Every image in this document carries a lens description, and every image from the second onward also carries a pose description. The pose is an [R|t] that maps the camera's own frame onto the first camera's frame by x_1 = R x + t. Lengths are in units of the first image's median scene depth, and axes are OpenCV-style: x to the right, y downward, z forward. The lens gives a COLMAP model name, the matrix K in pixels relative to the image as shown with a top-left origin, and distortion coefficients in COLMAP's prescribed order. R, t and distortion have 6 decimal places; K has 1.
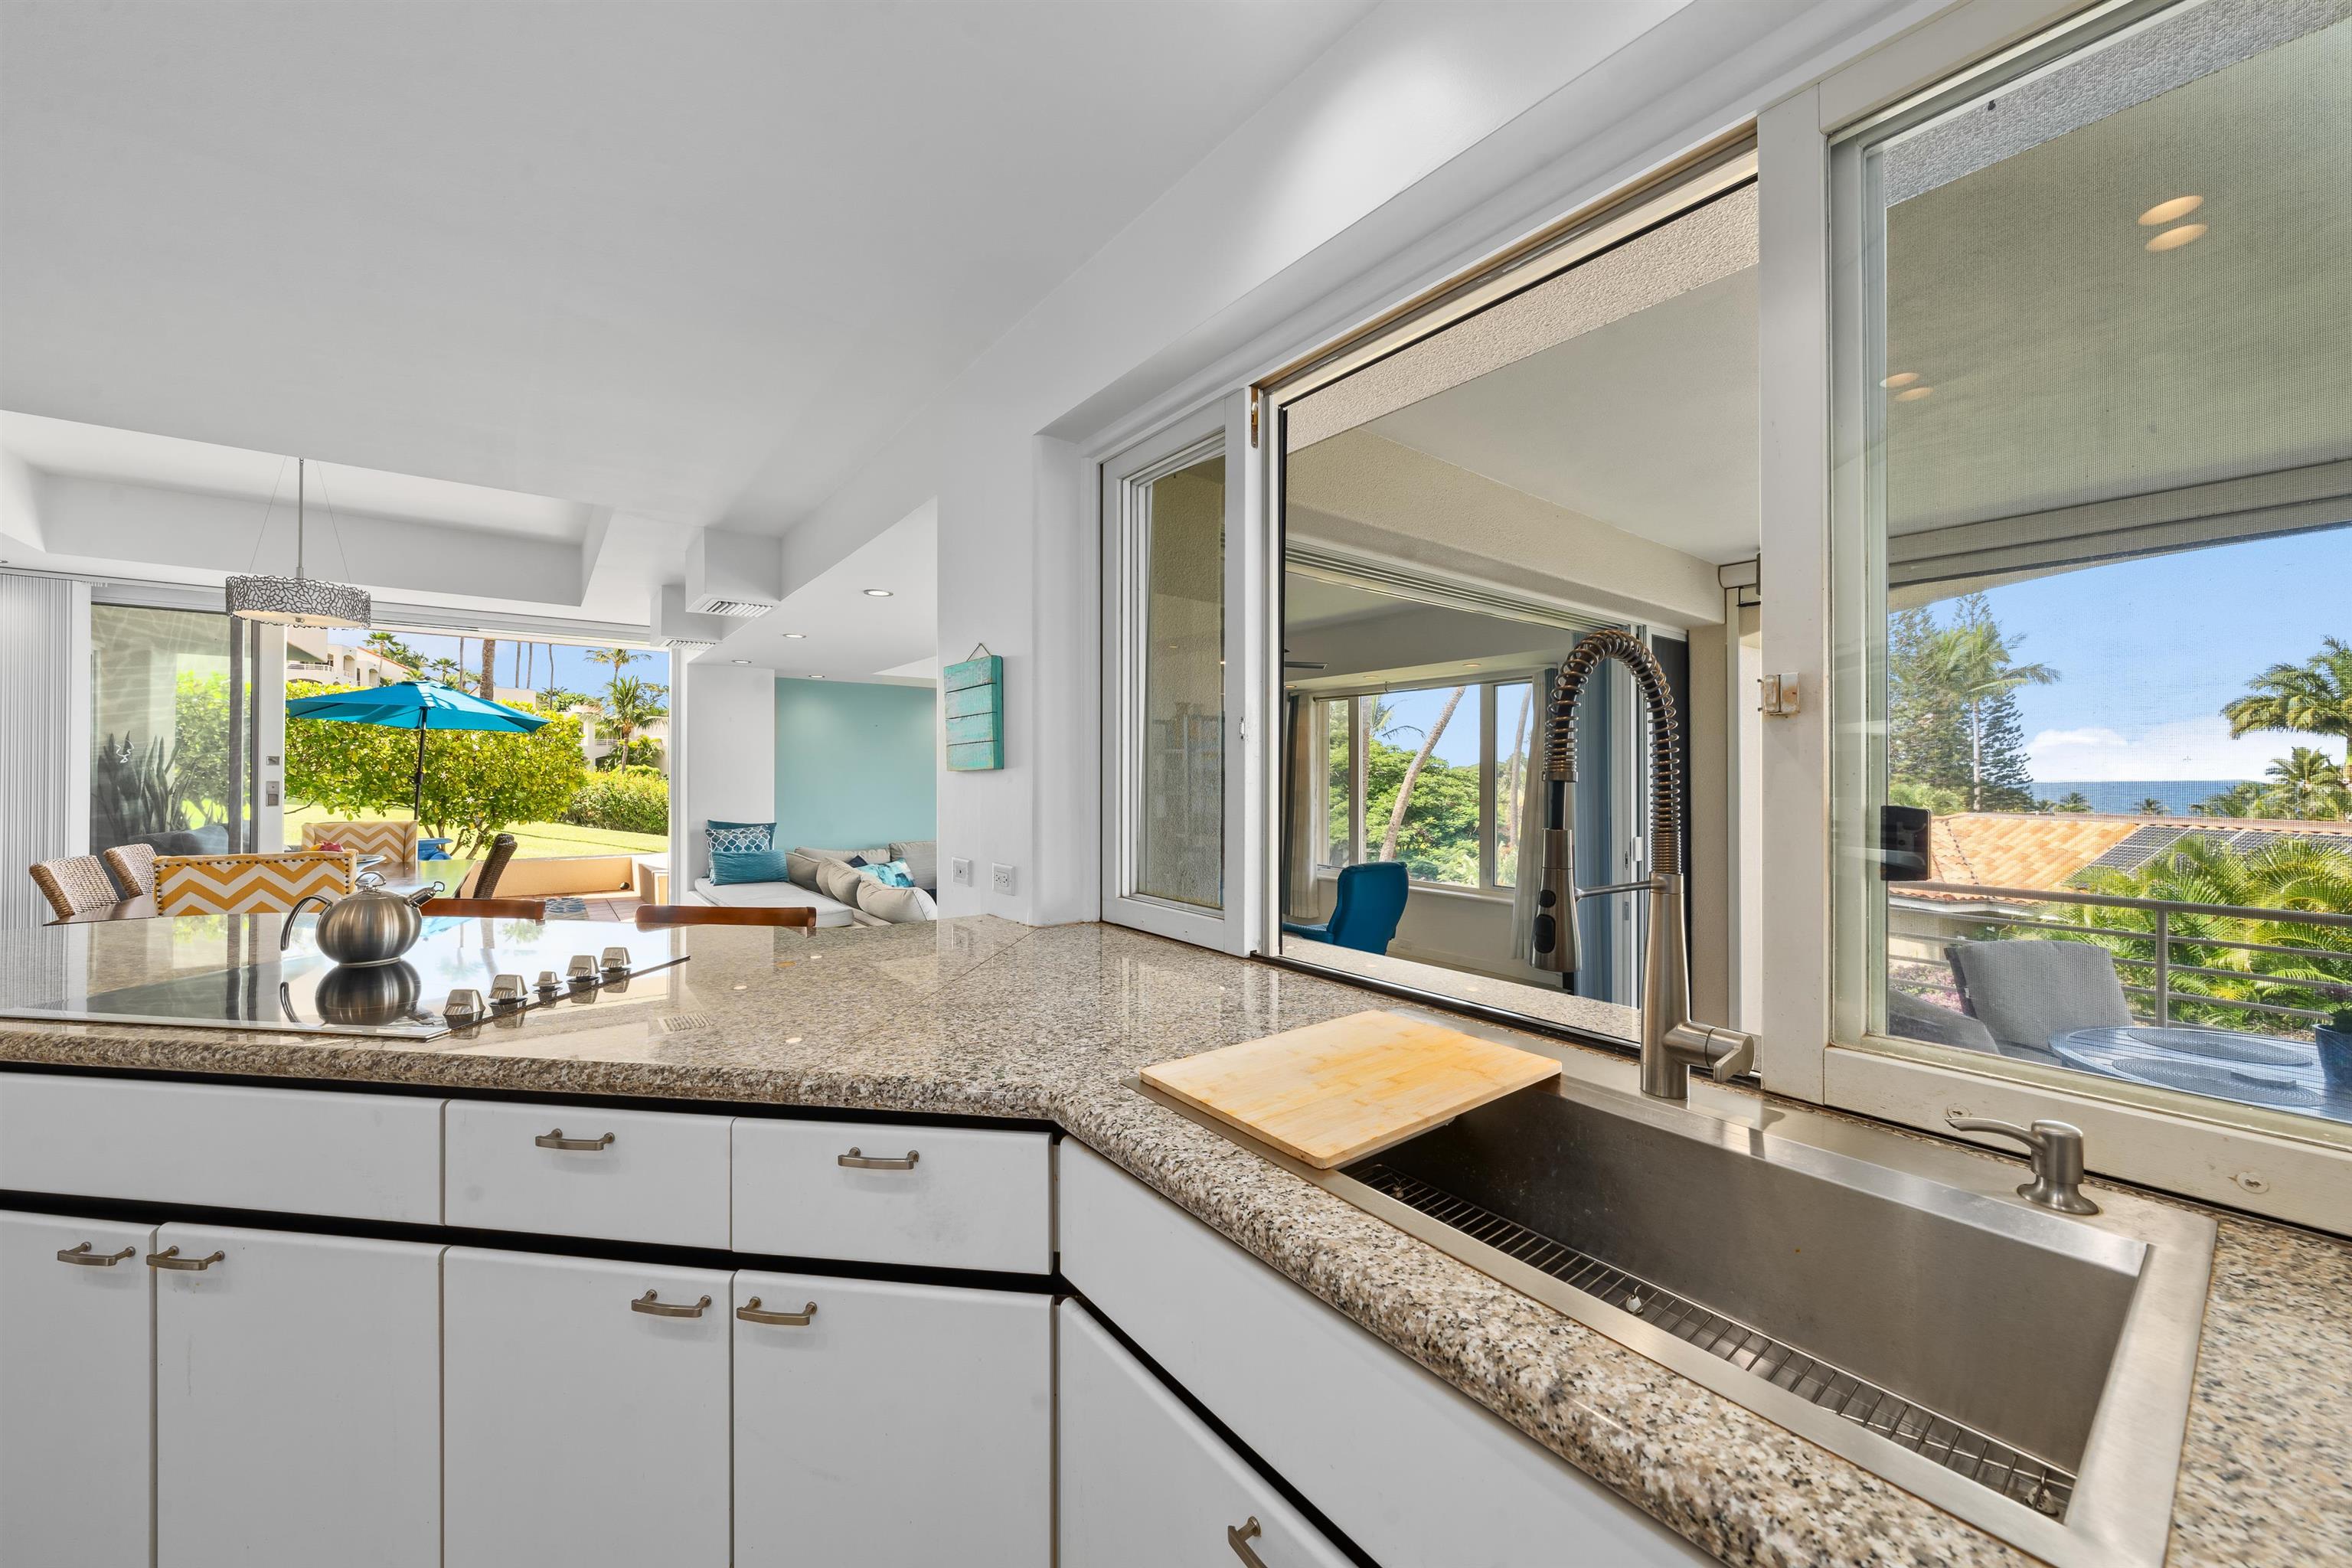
lens RADIAL K [[874.2, 0, 1201.8], [0, 874.2, 770.0], [0, 0, 1]] dist [-0.012644, 0.001194]
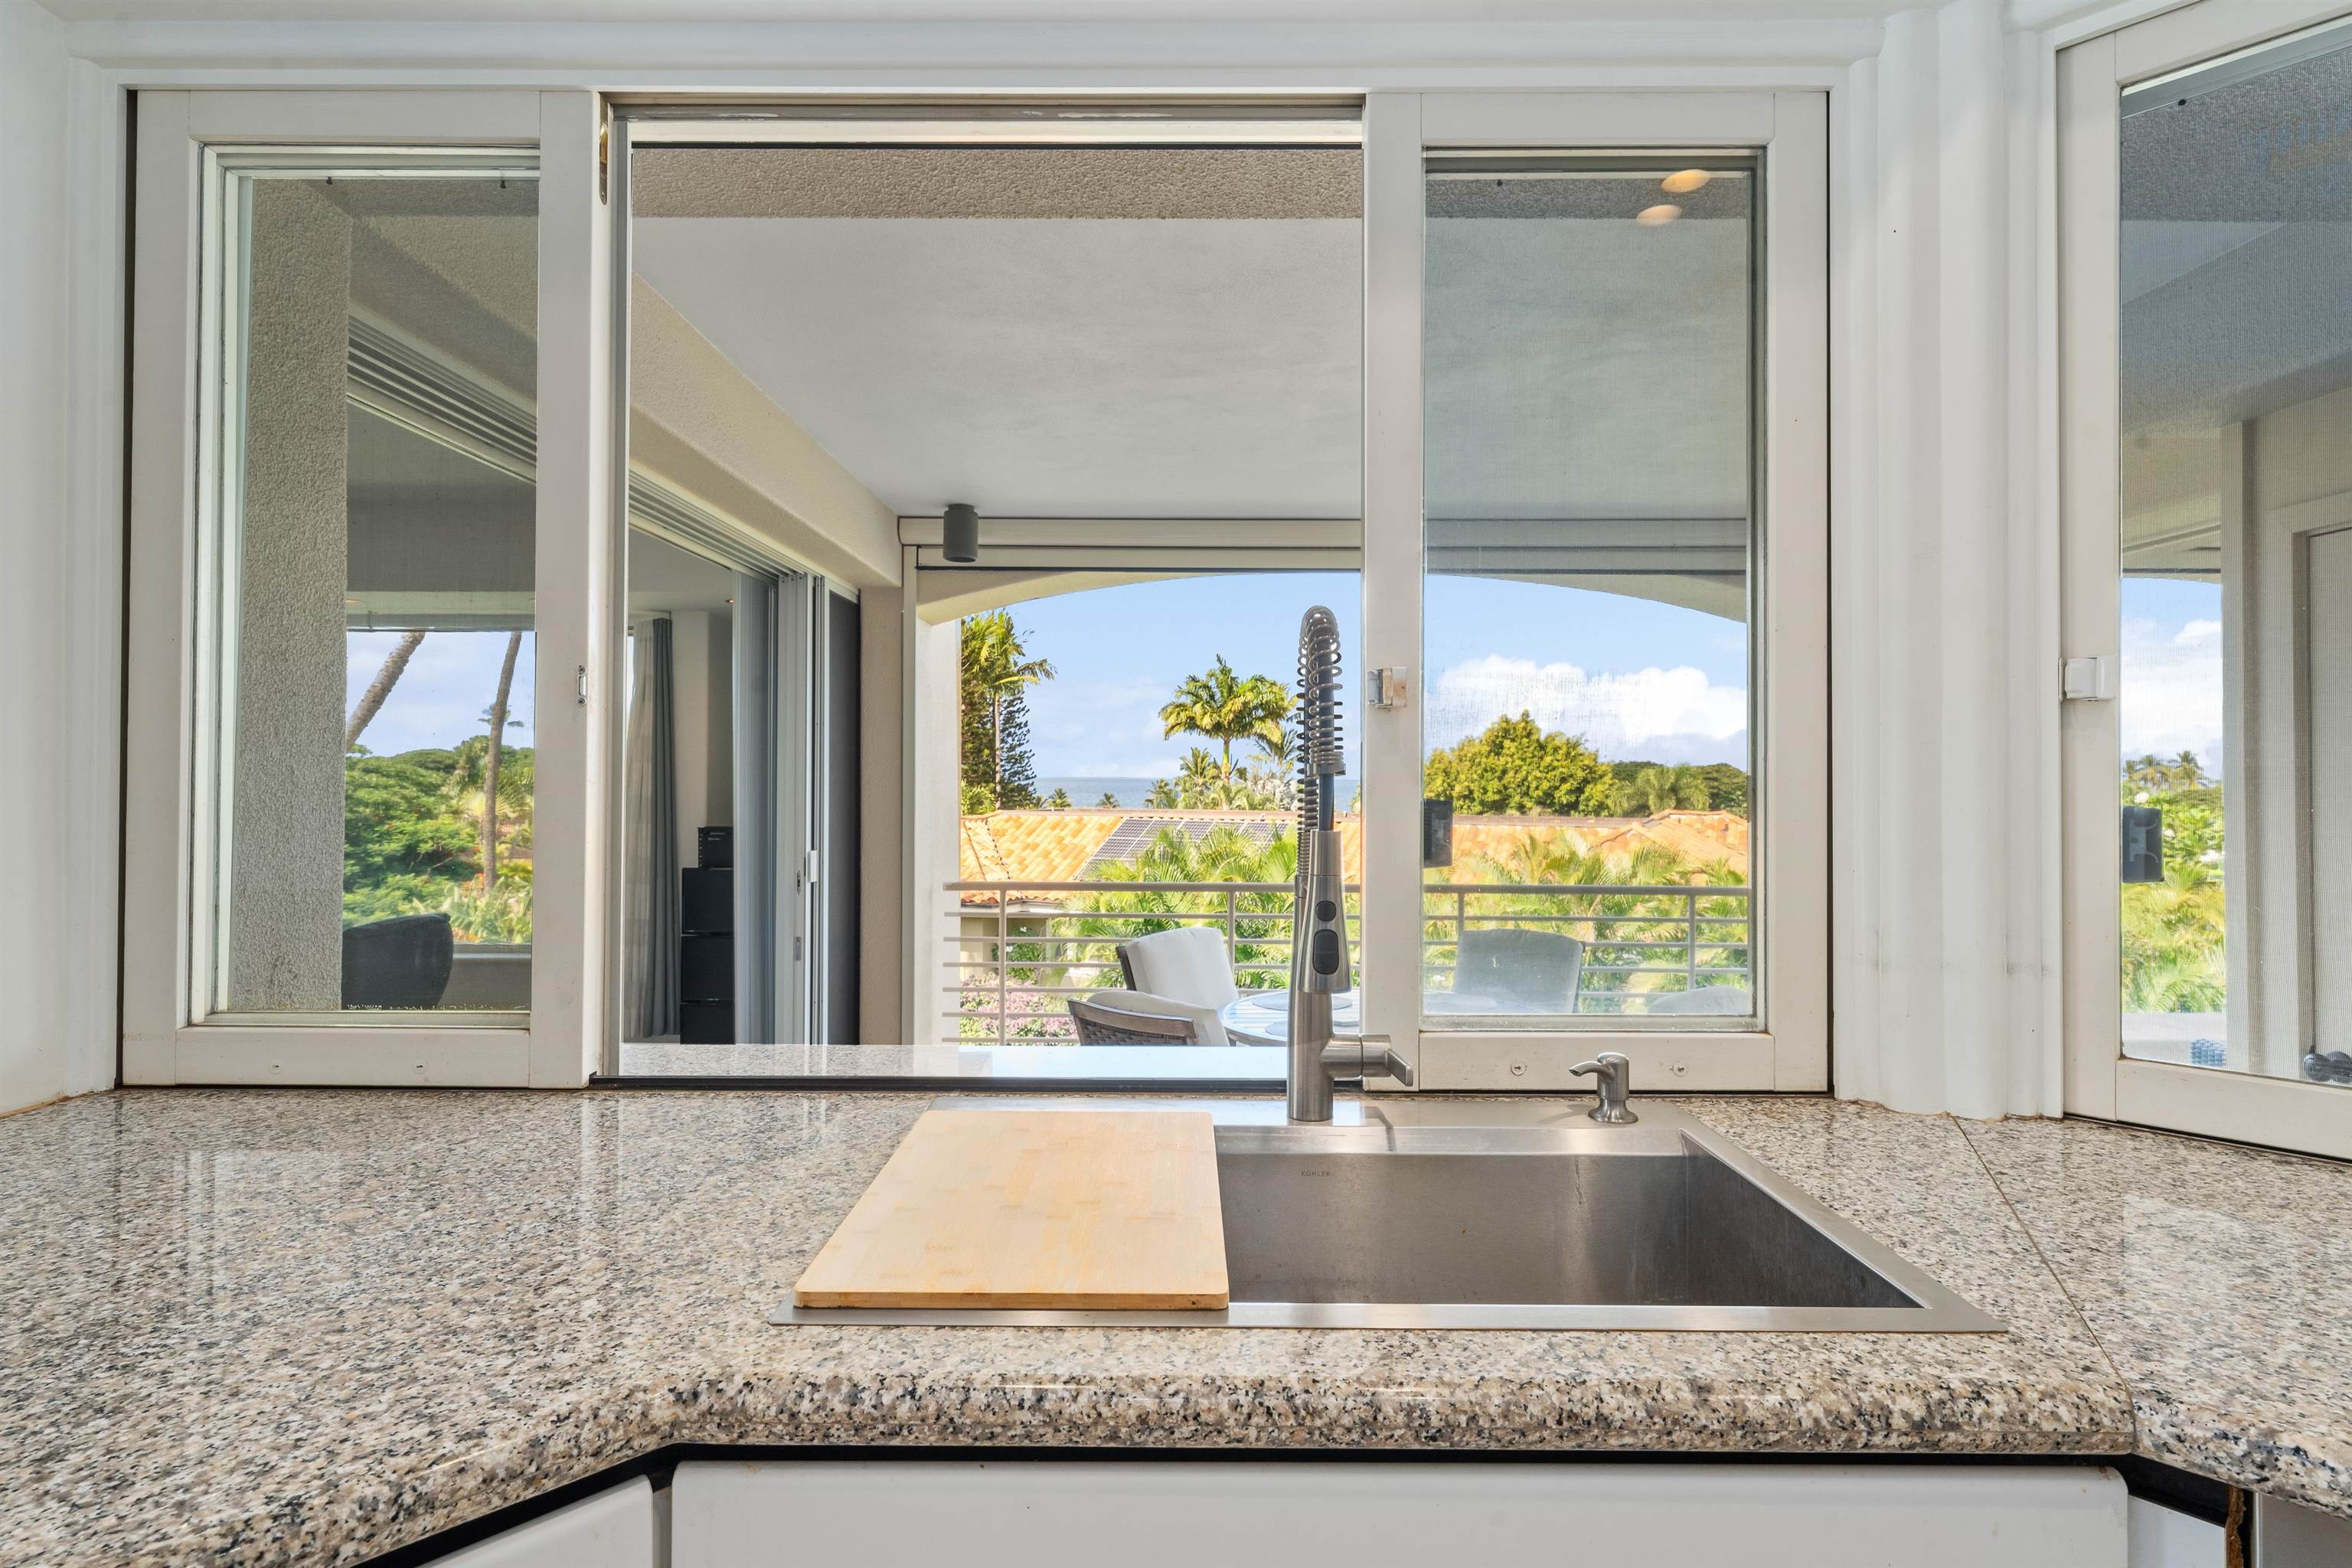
lens RADIAL K [[1221.8, 0, 1153.1], [0, 1221.8, 766.0], [0, 0, 1]] dist [0.000151, 0.000330]
pose [[0.605893, 0.004086, 0.795535, -0.362740], [-0.005289, 0.999985, -0.001108, 0.003180], [-0.795528, -0.003536, 0.605906, 0.219112]]
